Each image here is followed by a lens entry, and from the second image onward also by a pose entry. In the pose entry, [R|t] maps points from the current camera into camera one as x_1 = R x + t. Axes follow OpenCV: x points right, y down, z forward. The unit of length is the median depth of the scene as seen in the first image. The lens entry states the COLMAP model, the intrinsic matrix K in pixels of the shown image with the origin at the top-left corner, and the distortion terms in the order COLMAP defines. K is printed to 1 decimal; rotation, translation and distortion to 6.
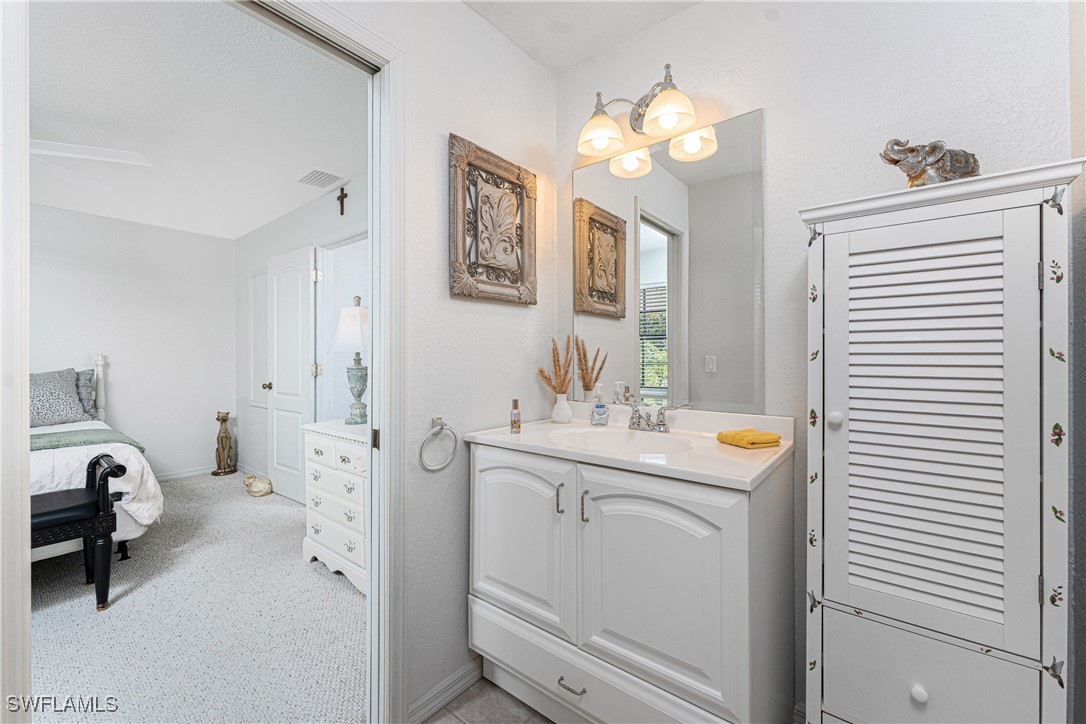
lens RADIAL K [[444.4, 0, 541.3], [0, 444.4, 360.5], [0, 0, 1]] dist [0.000694, 0.000002]
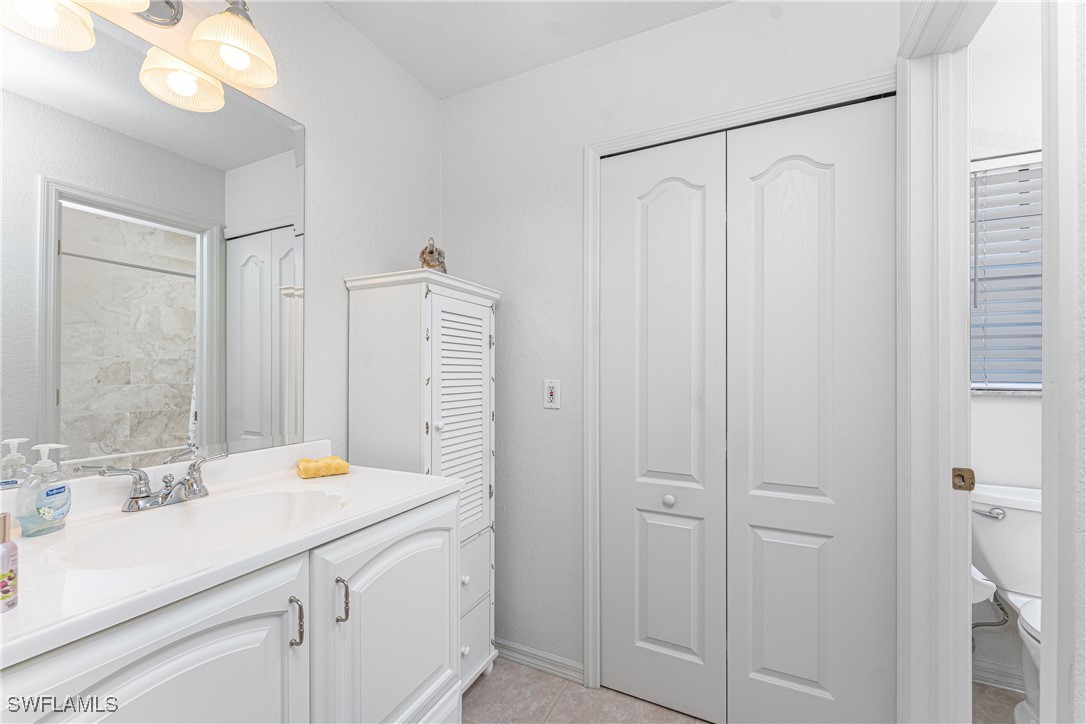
lens RADIAL K [[444.4, 0, 541.3], [0, 444.4, 360.5], [0, 0, 1]] dist [0.000694, 0.000002]
pose [[-0.214133, 0.013921, 0.976705, -0.761909], [0.002489, 0.999903, -0.013706, -0.053545], [-0.976801, -0.000503, -0.214147, 0.951037]]
